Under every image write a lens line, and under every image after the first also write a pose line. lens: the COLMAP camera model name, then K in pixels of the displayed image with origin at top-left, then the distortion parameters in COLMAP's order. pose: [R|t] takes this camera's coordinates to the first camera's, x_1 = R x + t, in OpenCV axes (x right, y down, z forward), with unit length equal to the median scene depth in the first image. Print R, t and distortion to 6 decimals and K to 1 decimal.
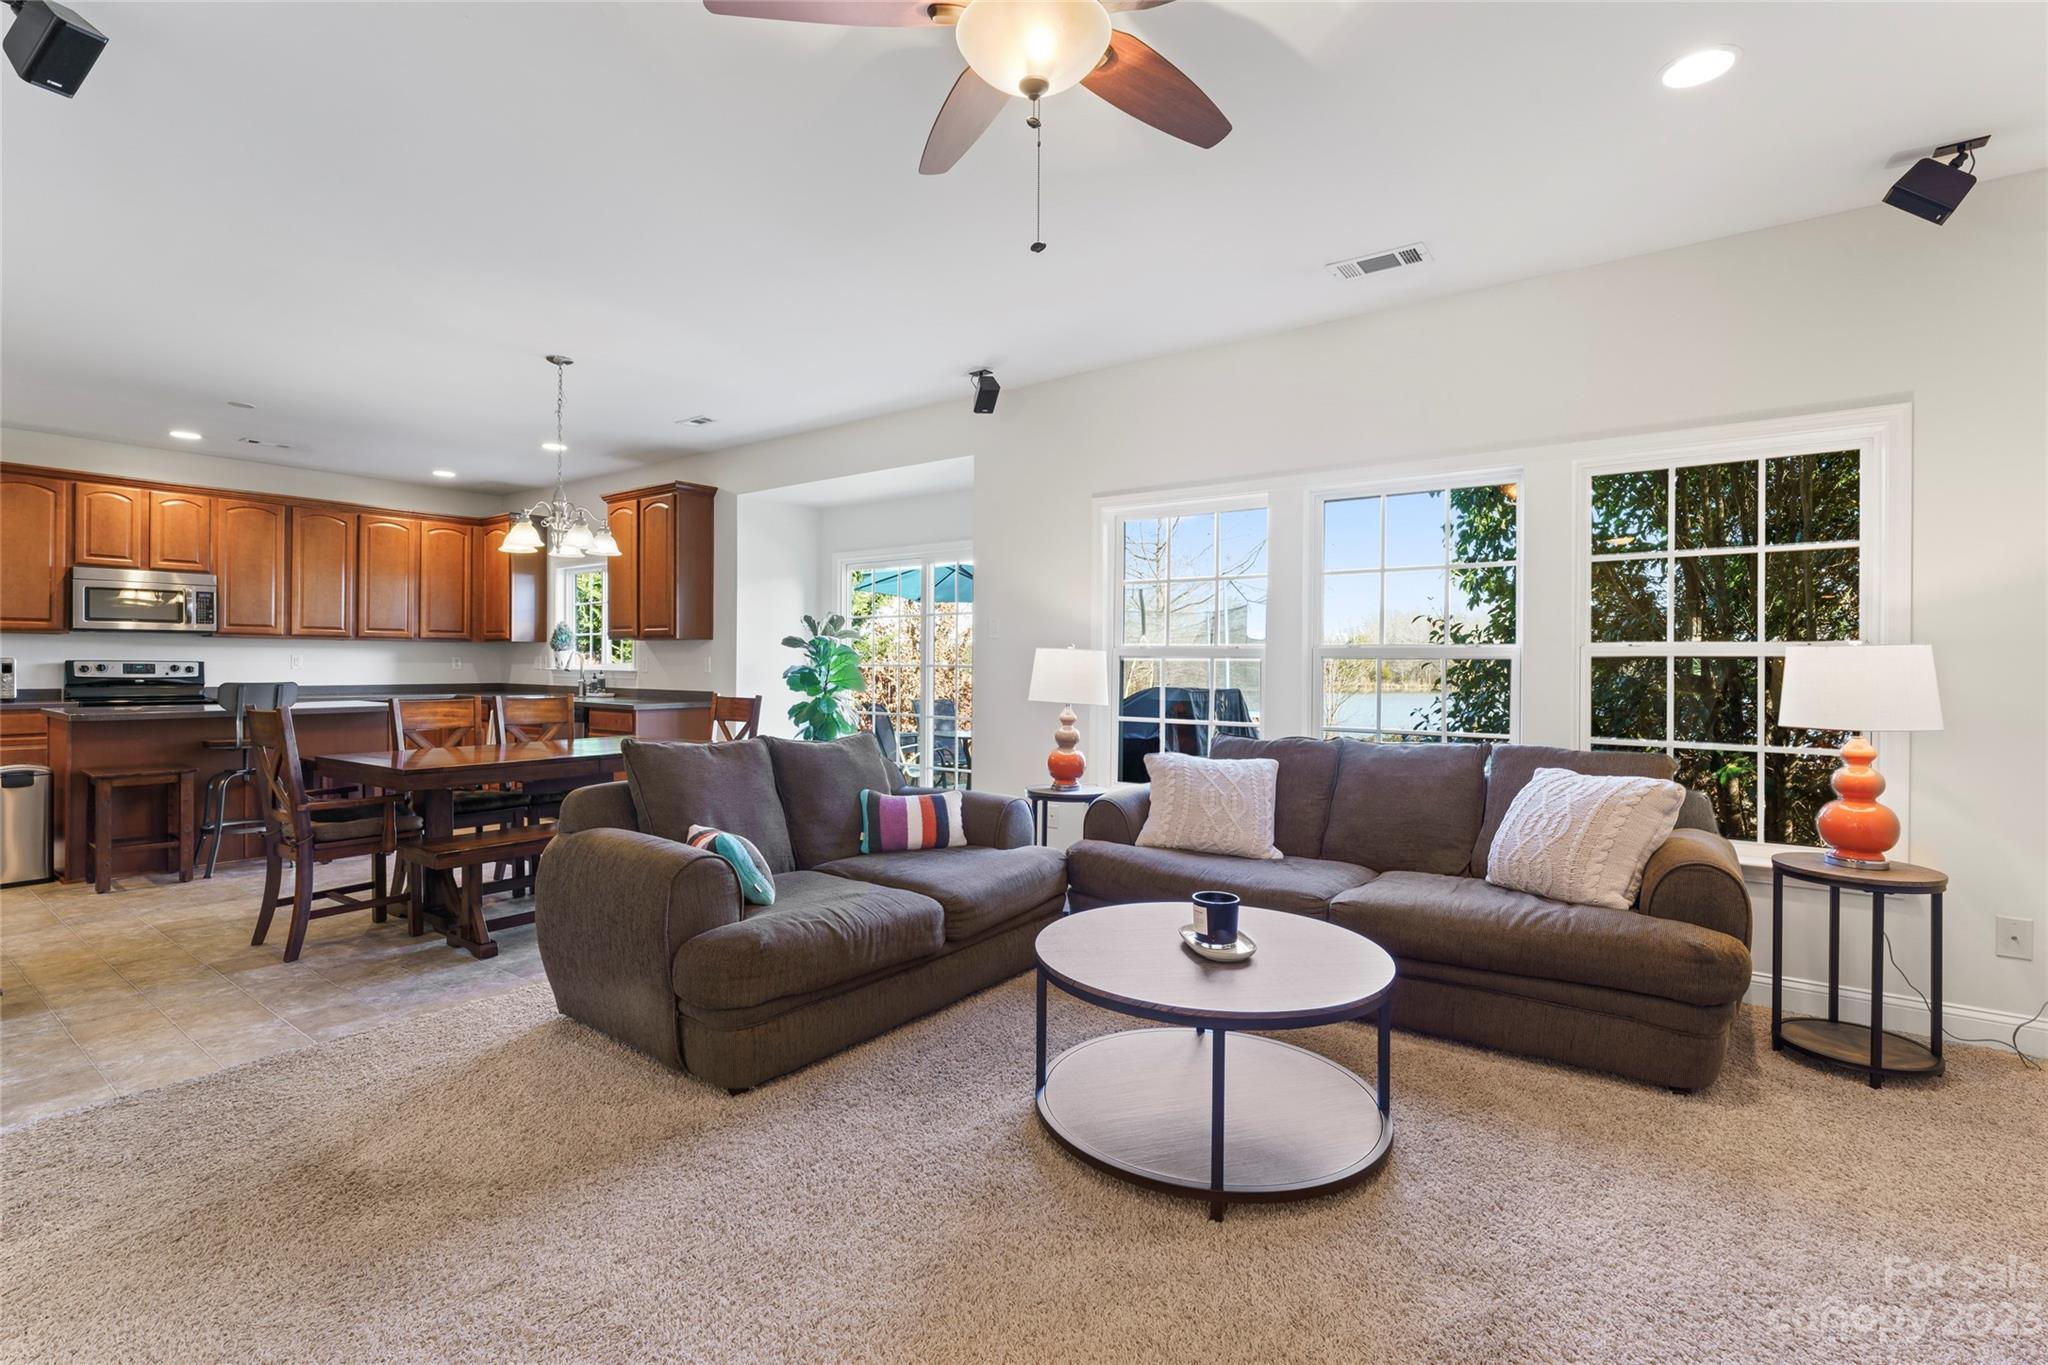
lens RADIAL K [[932.9, 0, 1011.8], [0, 932.9, 669.9], [0, 0, 1]] dist [-0.002089, 0.001345]
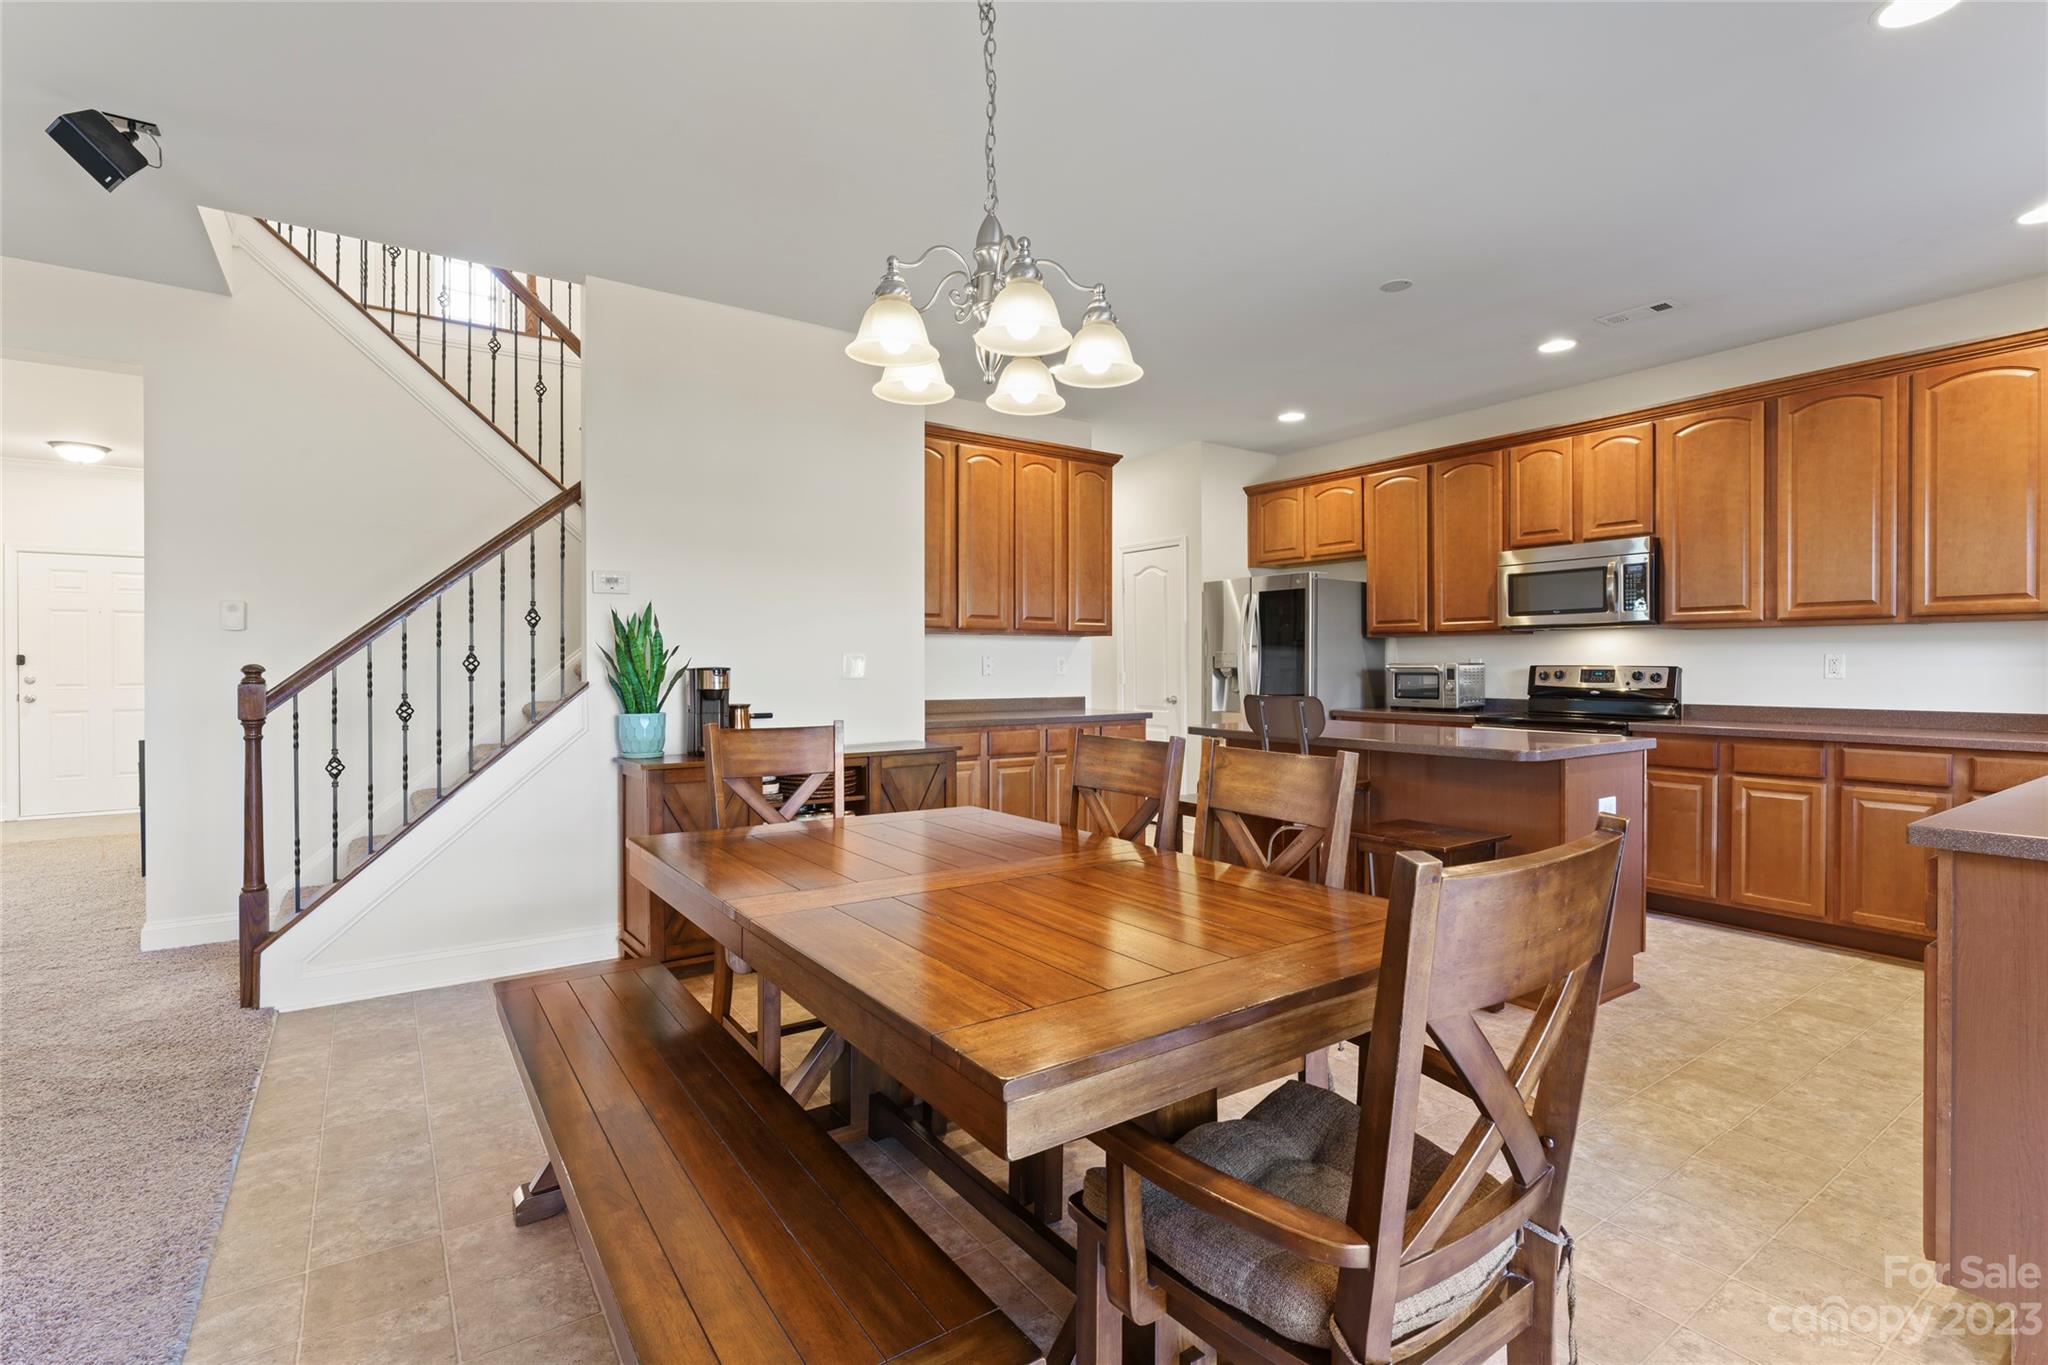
lens RADIAL K [[932.9, 0, 992.4], [0, 932.9, 667.2], [0, 0, 1]] dist [-0.002089, 0.001345]
pose [[-0.329427, -0.000369, -0.944181, -0.074021], [0.000497, 1.000000, -0.000564, -0.008517], [0.944181, -0.000655, -0.329427, 0.795724]]
